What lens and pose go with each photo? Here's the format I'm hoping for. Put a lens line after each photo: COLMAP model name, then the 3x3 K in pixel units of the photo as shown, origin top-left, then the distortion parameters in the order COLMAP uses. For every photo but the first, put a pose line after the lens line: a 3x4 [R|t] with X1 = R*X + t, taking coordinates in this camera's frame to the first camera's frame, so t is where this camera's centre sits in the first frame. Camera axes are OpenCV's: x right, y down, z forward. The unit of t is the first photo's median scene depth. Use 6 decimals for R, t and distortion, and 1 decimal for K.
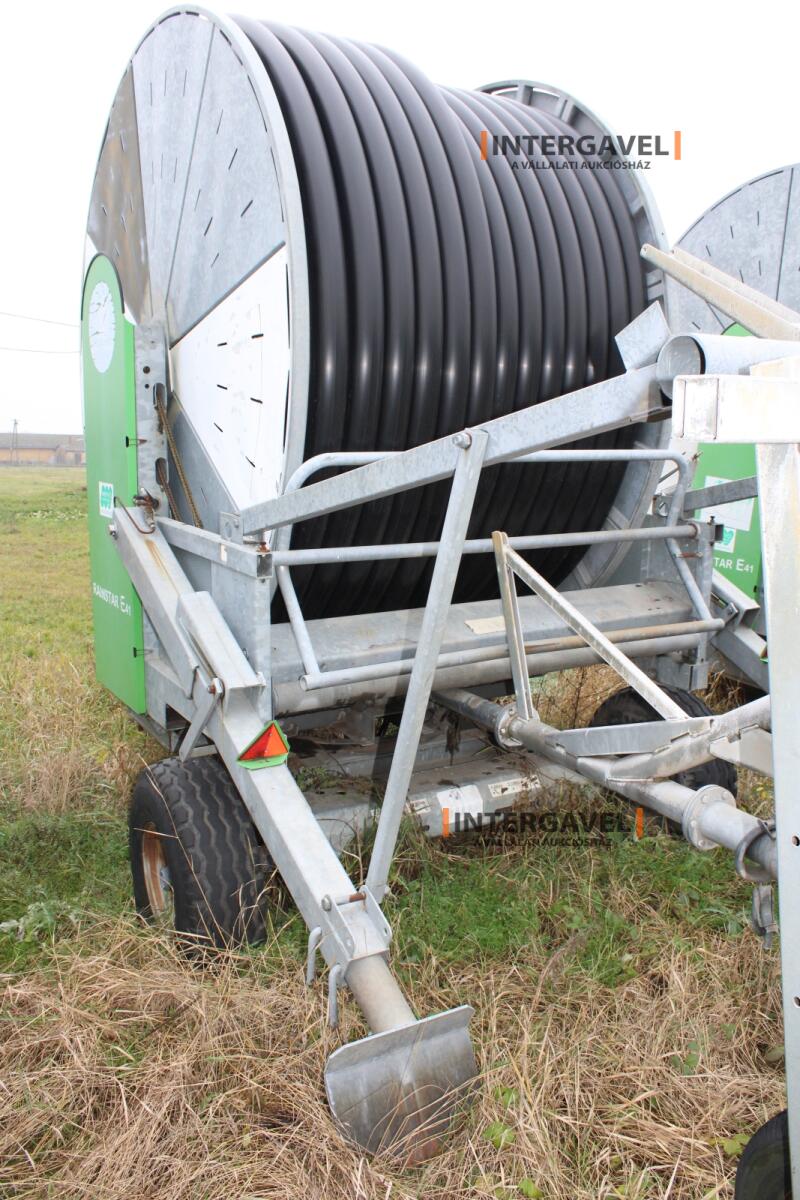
lens RADIAL K [[1003.1, 0, 400.0], [0, 1003.1, 600.0], [0, 0, 1]] dist [-0.154193, 0.142114]
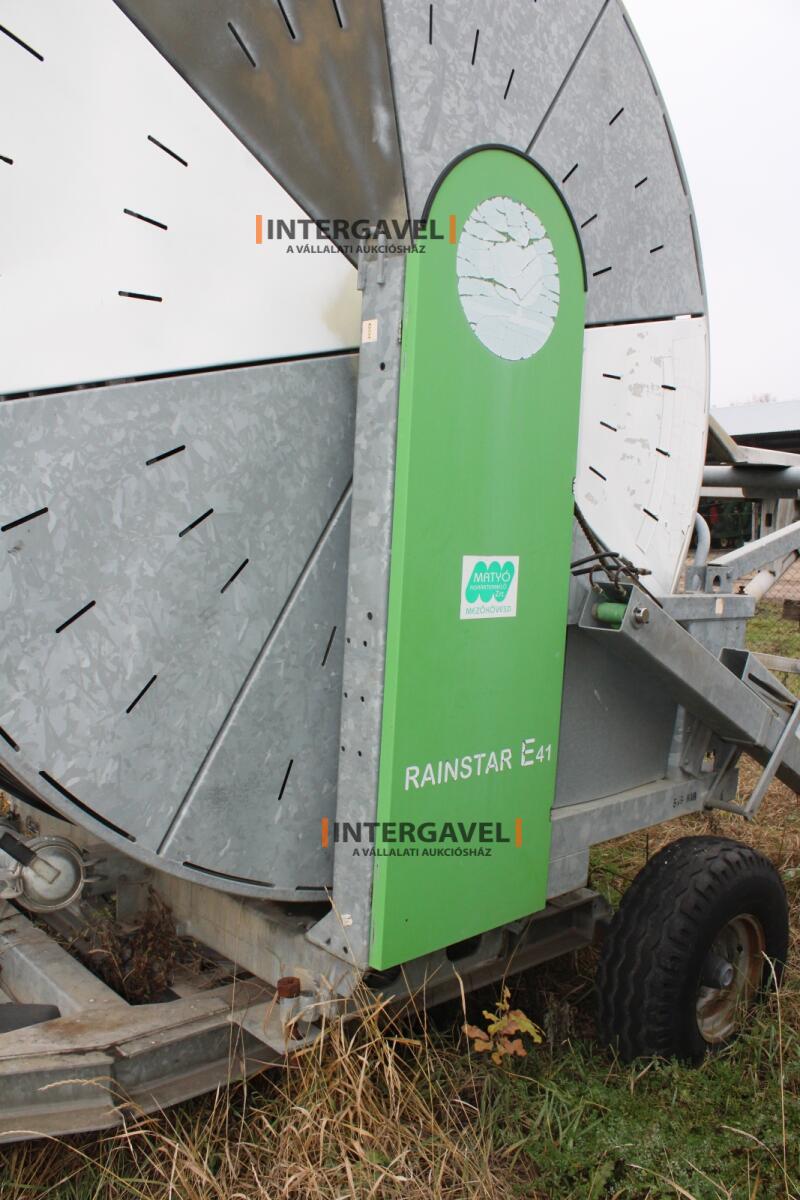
lens RADIAL K [[1004.4, 0, 400.0], [0, 1004.4, 600.0], [0, 0, 1]] dist [-0.167393, 0.150816]
pose [[-0.201831, -0.091801, 0.975109, -0.988954], [0.137964, 0.983006, 0.121101, -0.200261], [-0.969655, 0.158972, -0.185736, 1.372201]]
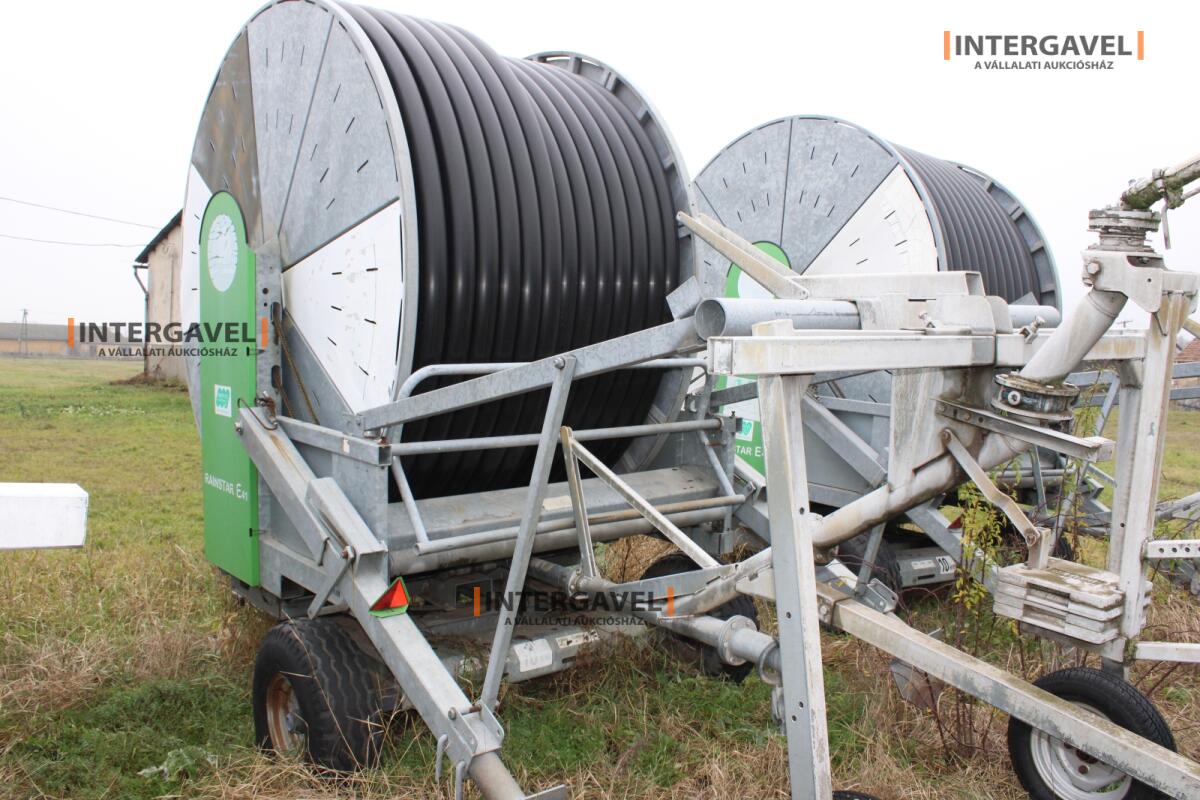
lens RADIAL K [[1004.4, 0, 593.8], [0, 1004.4, 400.2], [0, 0, 1]] dist [-0.167393, 0.150816]
pose [[0.986349, -0.004672, 0.164604, -0.070649], [0.019902, 0.995652, -0.091004, 0.013401], [-0.163463, 0.093037, 0.982153, -0.231961]]
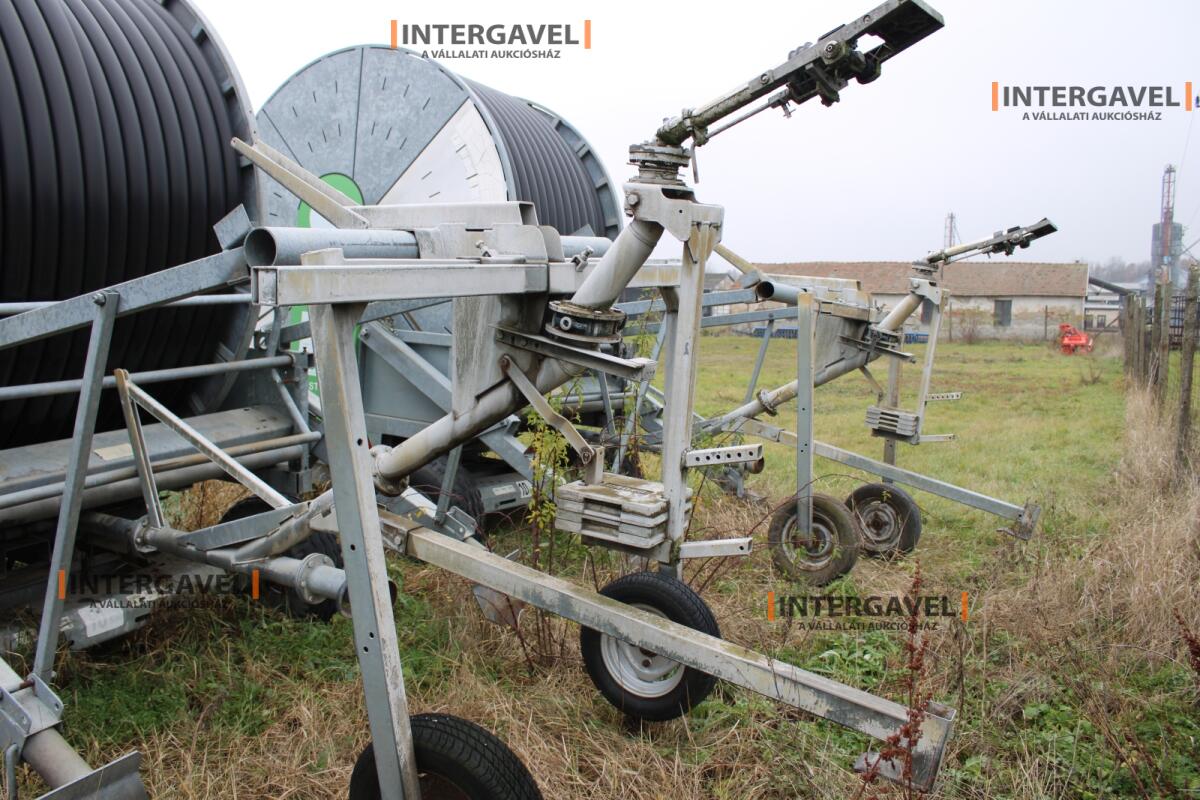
lens RADIAL K [[1004.4, 0, 593.8], [0, 1004.4, 400.2], [0, 0, 1]] dist [-0.167393, 0.150816]
pose [[0.840194, -0.063479, 0.538558, -0.048899], [0.079651, 0.996800, -0.006771, 0.018265], [-0.536405, 0.048585, 0.842561, -0.234959]]
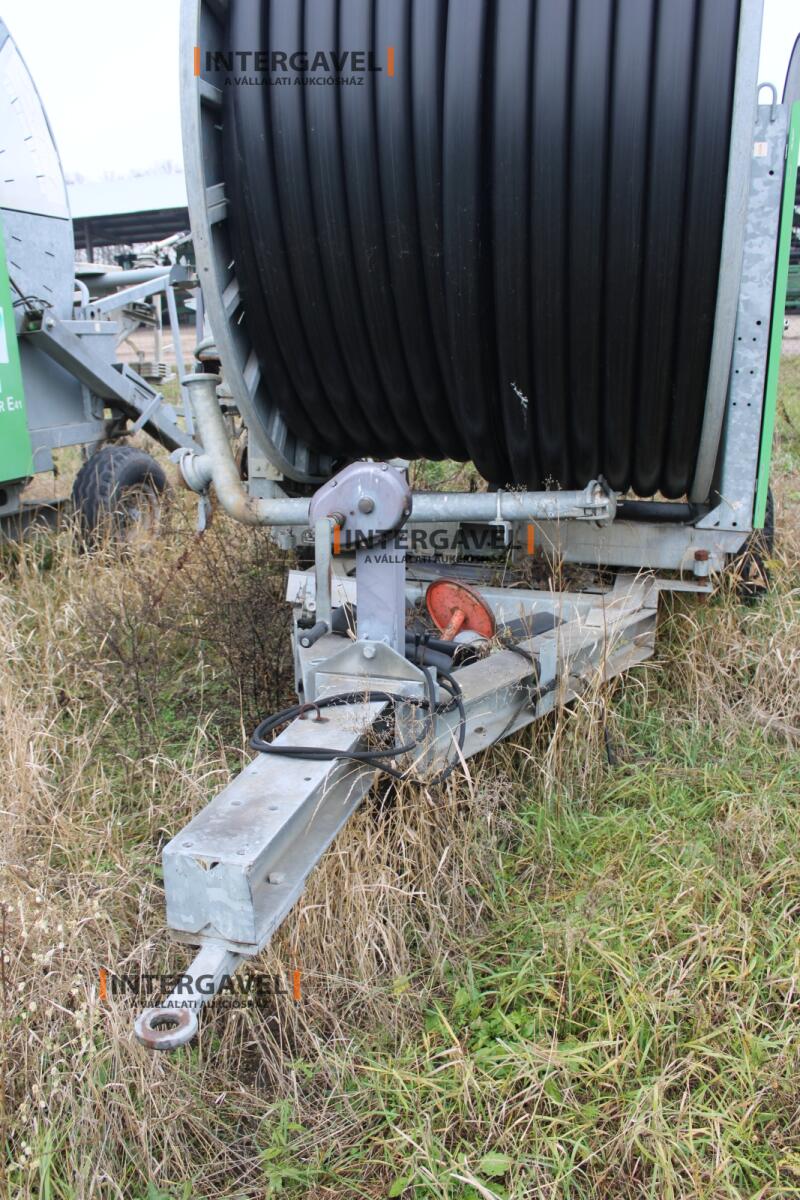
lens RADIAL K [[1050.4, 0, 399.3], [0, 1050.4, 596.4], [0, 0, 1]] dist [-0.160486, 0.167320]
pose [[-0.700249, -0.198731, 0.685681, -0.920591], [0.116827, 0.915625, 0.384685, -0.317304], [-0.704275, 0.349481, -0.617948, 2.333467]]
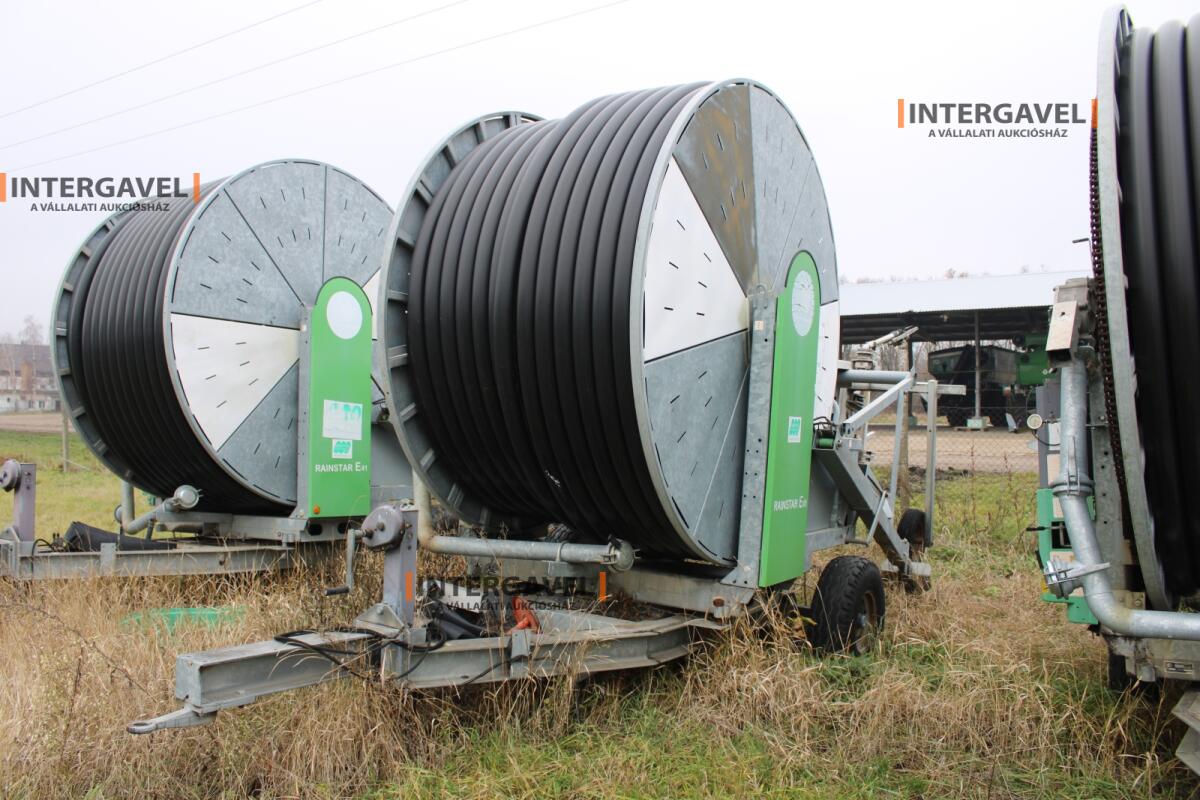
lens RADIAL K [[1003.1, 0, 600.3], [0, 1003.1, 394.4], [0, 0, 1]] dist [-0.154193, 0.142114]
pose [[-0.440435, -0.018550, 0.897593, -1.648488], [0.106437, 0.991657, 0.072721, -0.325410], [-0.891453, 0.127566, -0.434786, 2.155264]]
